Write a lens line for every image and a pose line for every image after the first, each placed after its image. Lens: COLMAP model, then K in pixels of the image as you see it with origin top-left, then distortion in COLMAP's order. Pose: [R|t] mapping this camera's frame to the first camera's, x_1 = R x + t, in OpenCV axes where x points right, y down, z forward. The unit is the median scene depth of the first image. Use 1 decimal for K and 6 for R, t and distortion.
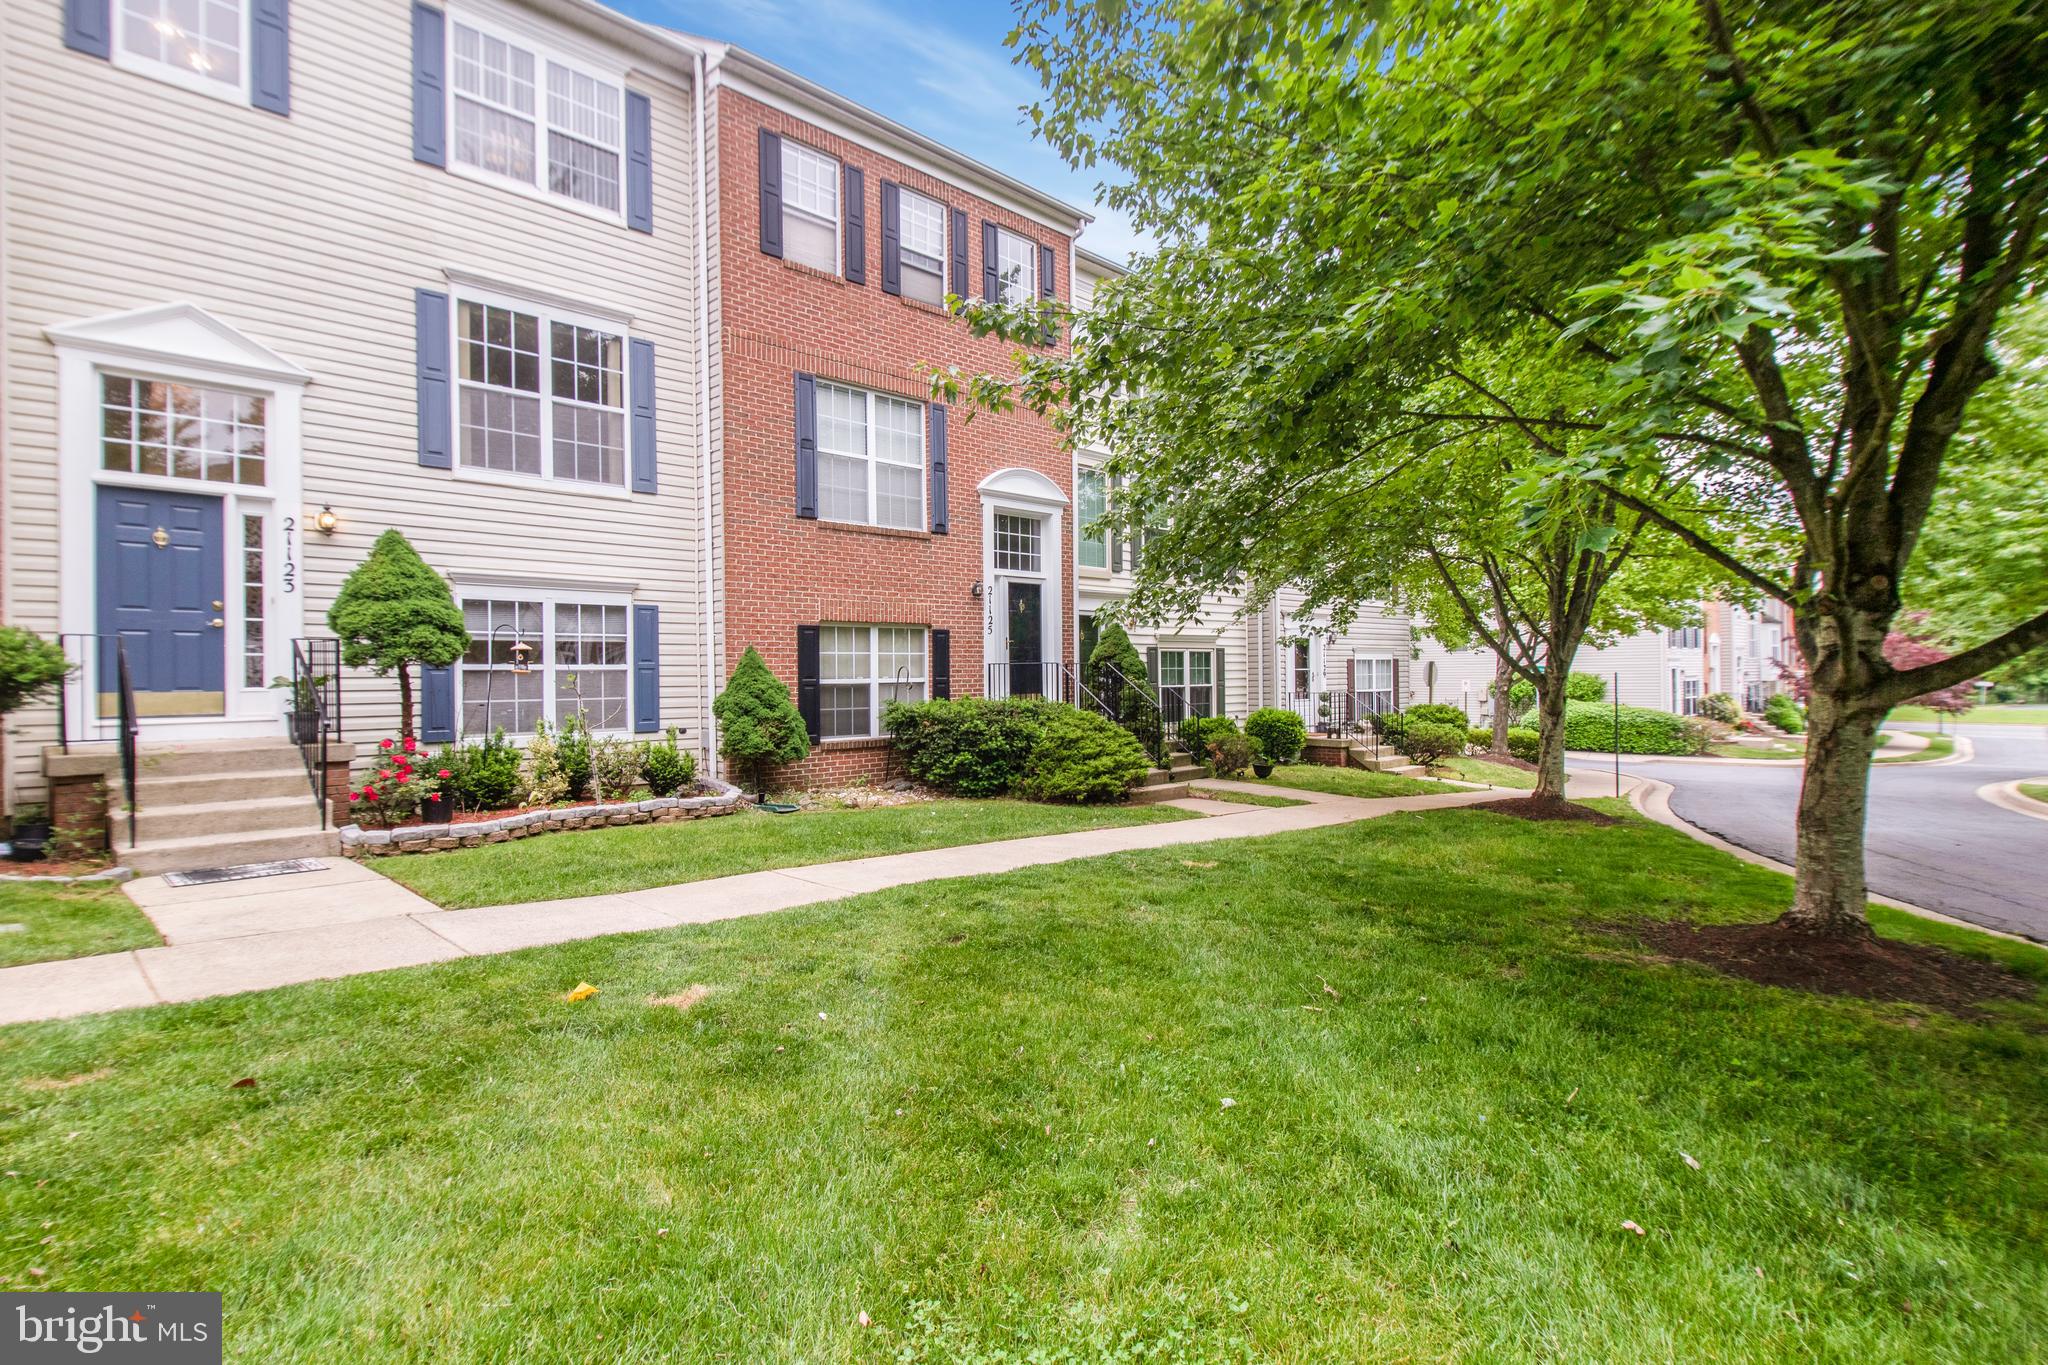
lens RADIAL K [[1012.2, 0, 1024.2], [0, 1012.2, 670.9], [0, 0, 1]] dist [0.025981, -0.014778]
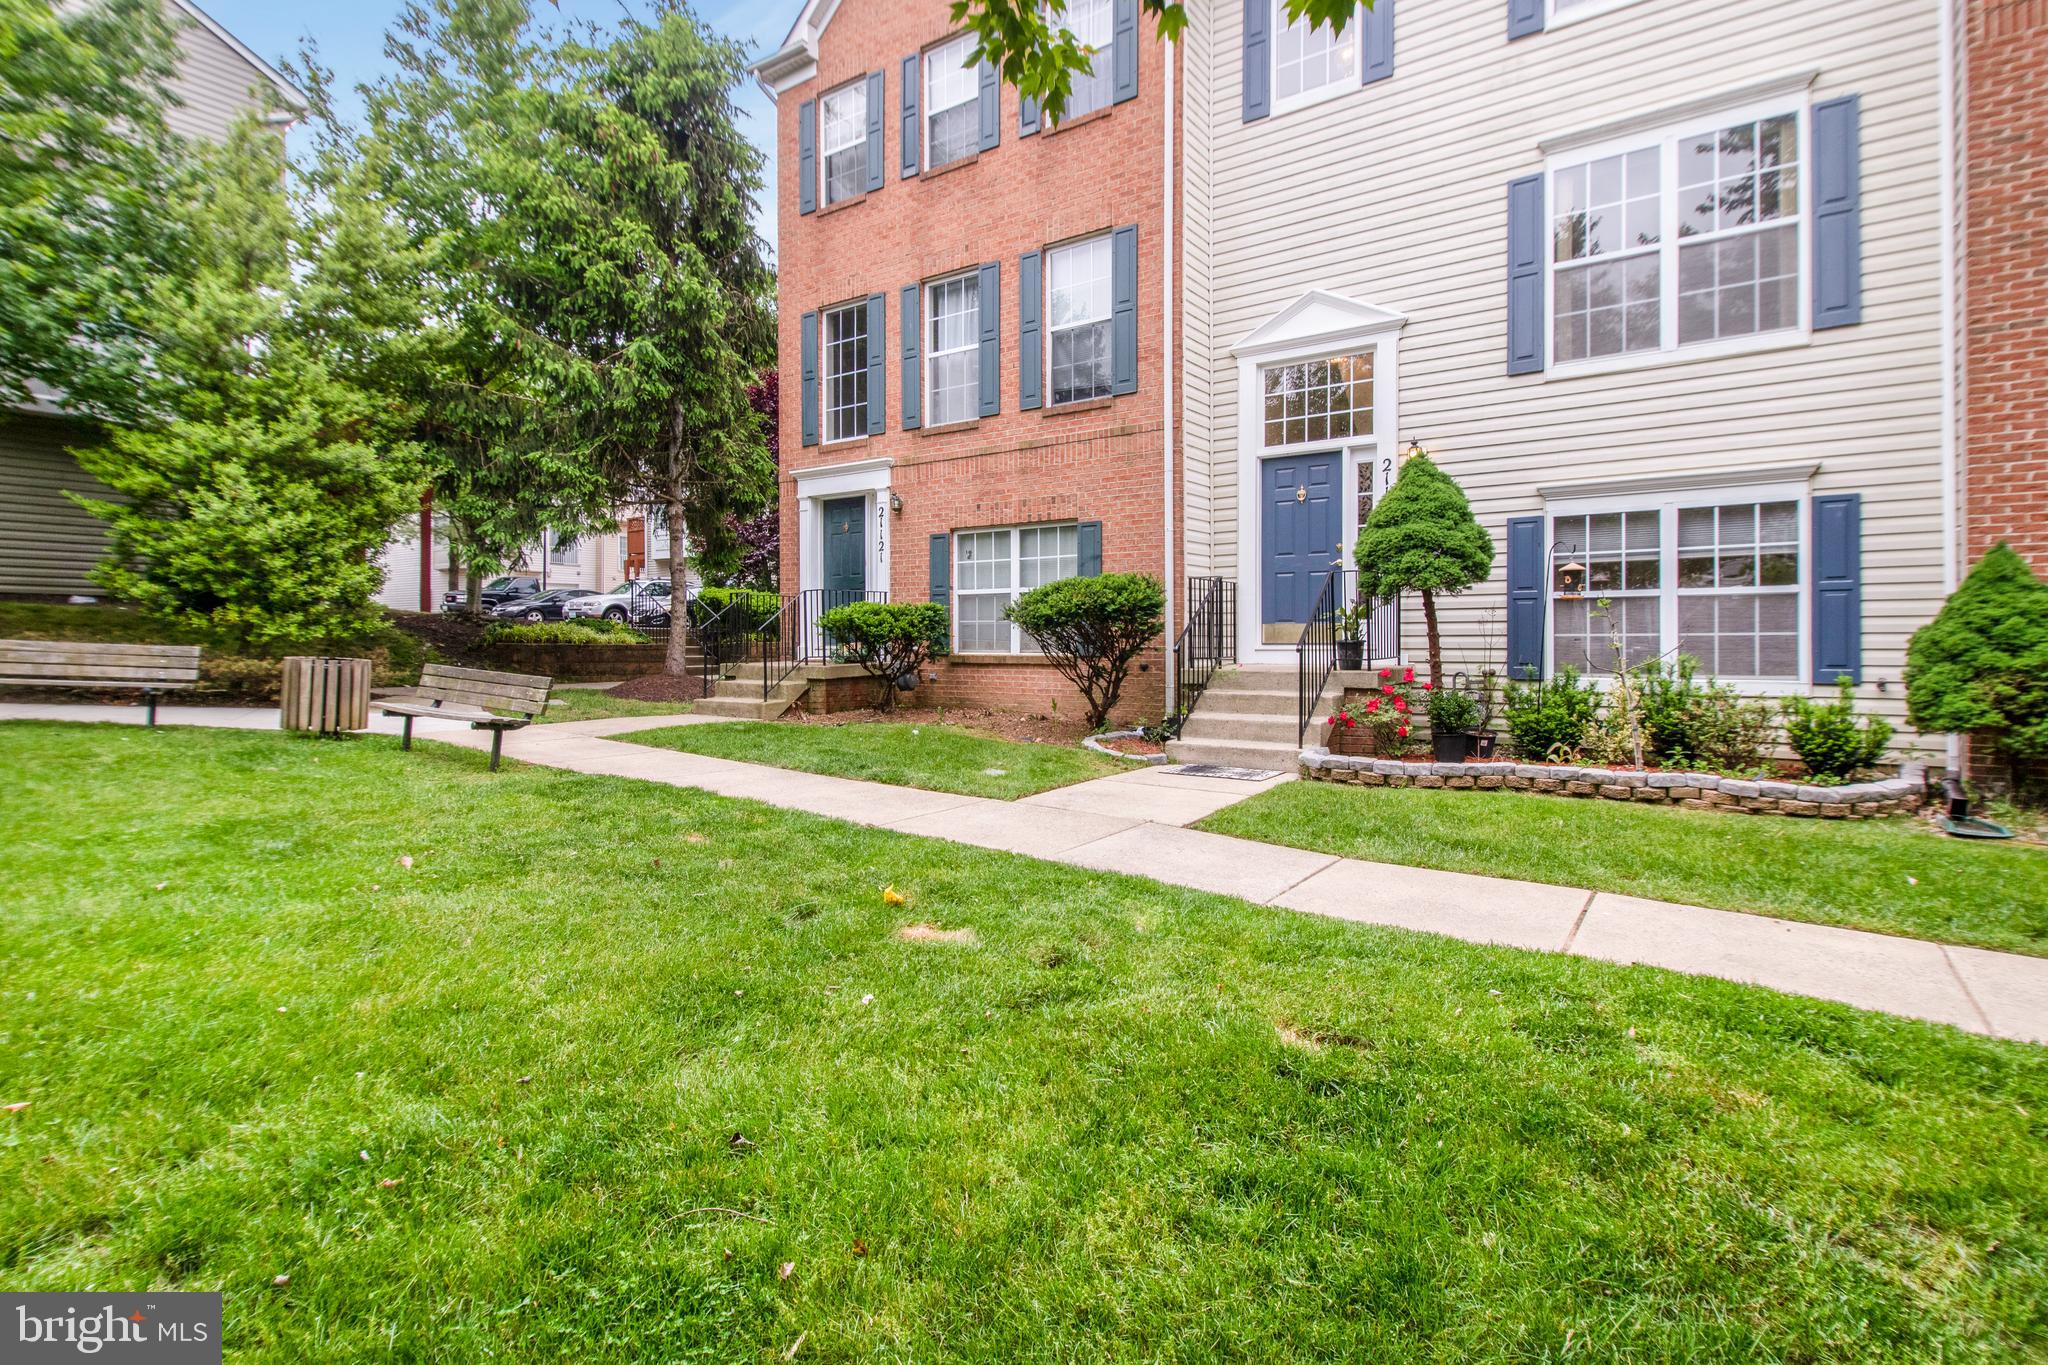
lens RADIAL K [[1007.7, 0, 996.6], [0, 1007.7, 643.6], [0, 0, 1]] dist [0.024676, -0.014131]
pose [[0.156827, 0.010802, -0.987567, 0.216632], [0.007349, 0.999900, 0.012104, 0.022053], [0.987599, -0.009156, 0.156732, 0.367687]]
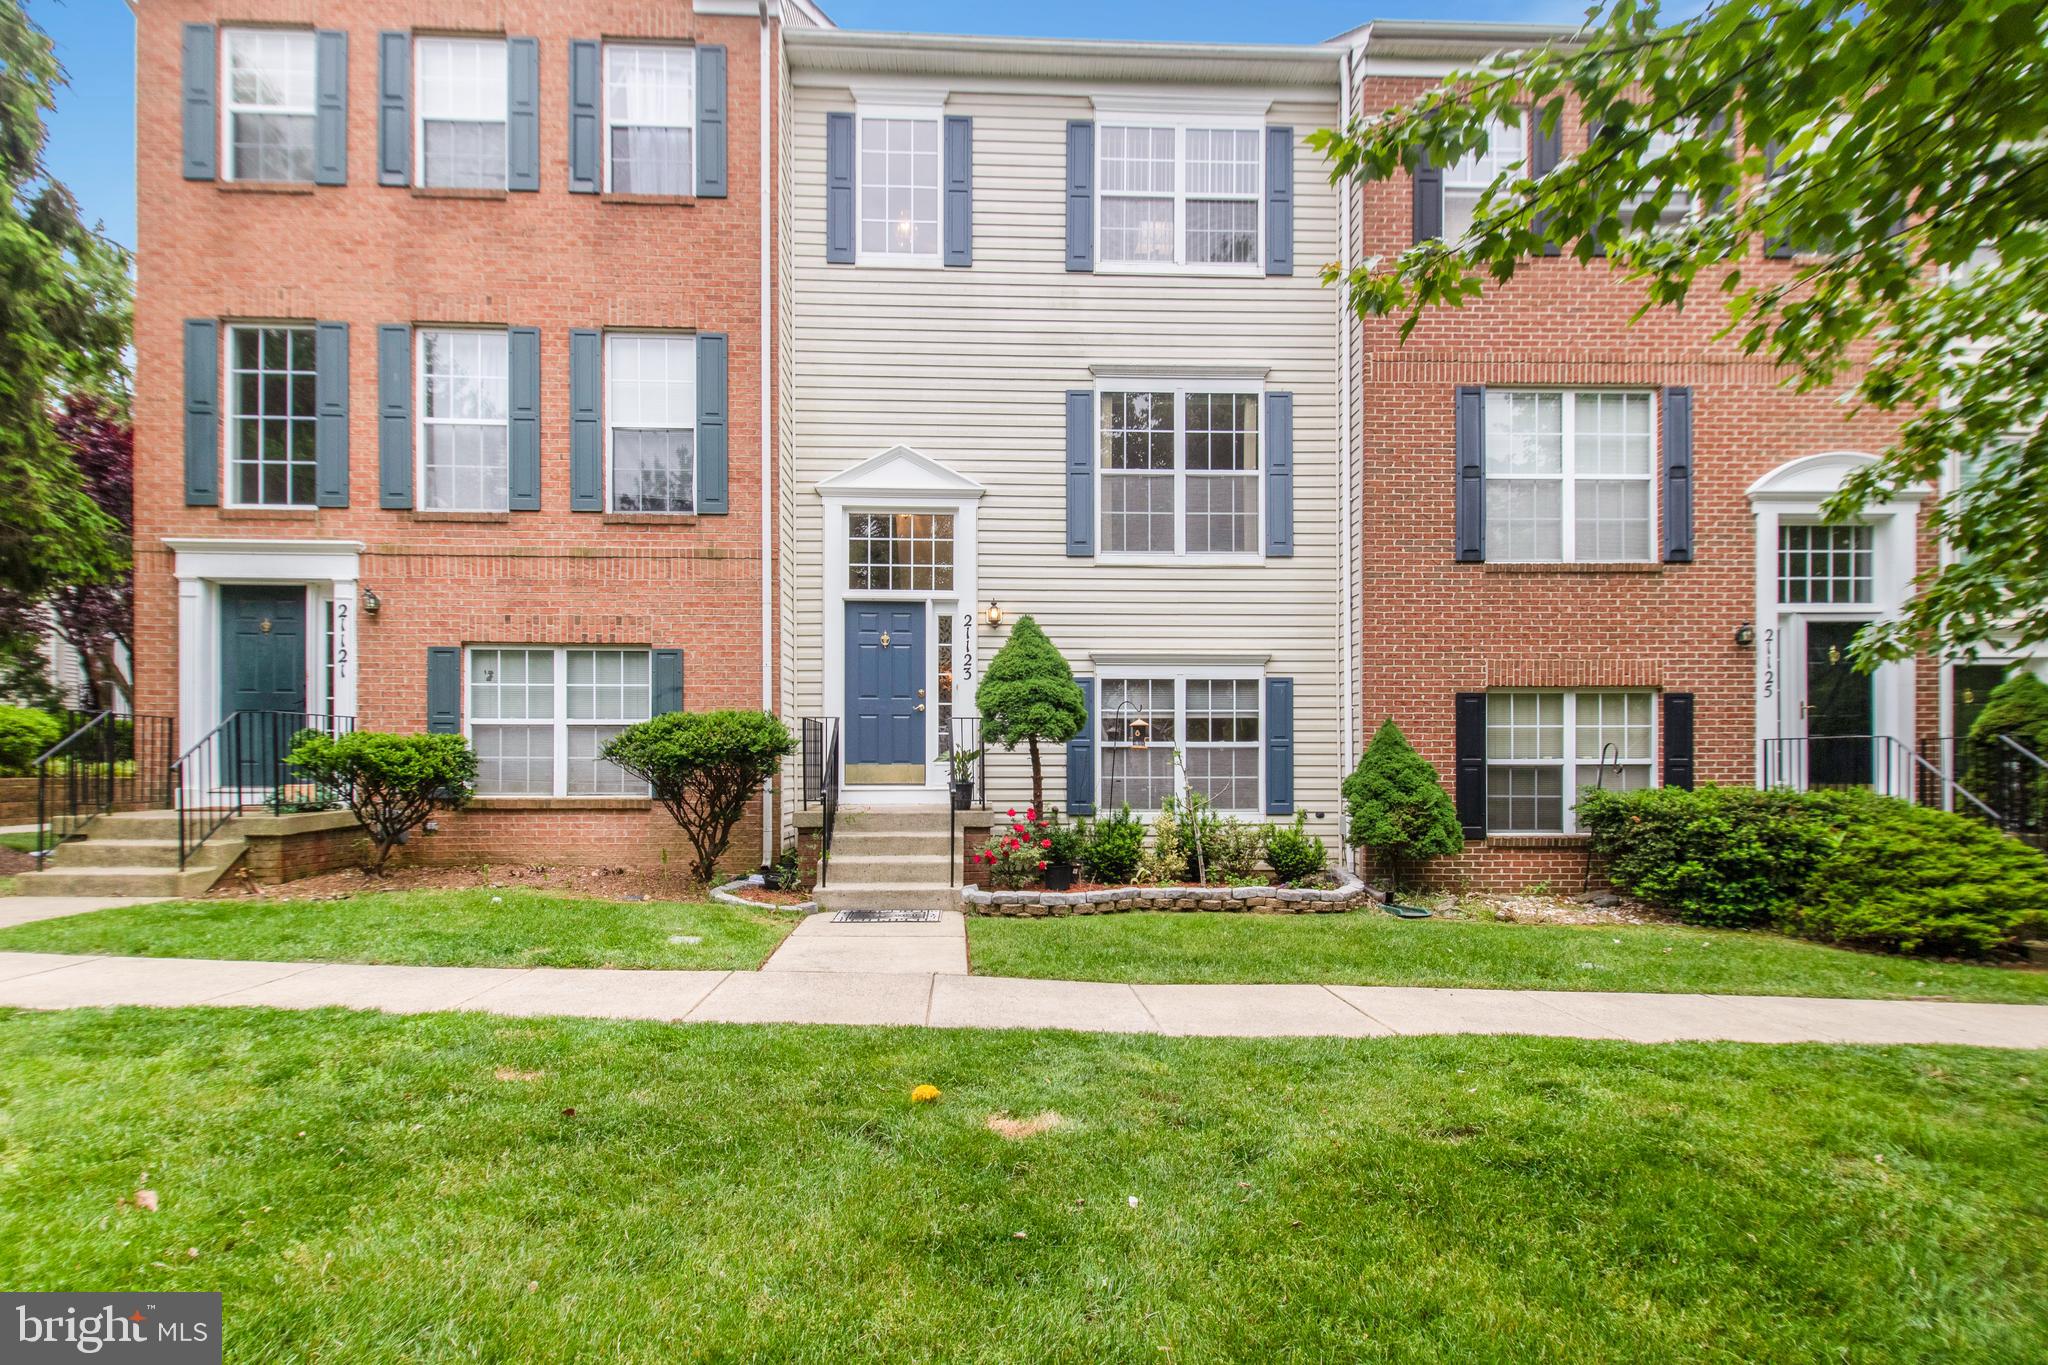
lens RADIAL K [[1018.5, 0, 1010.7], [0, 1018.5, 766.5], [0, 0, 1]] dist [0.014042, -0.000795]
pose [[0.735608, 0.007083, -0.677370, 0.082846], [-0.003210, 0.999971, 0.006971, 0.011172], [0.677399, -0.002954, 0.735609, 0.156785]]
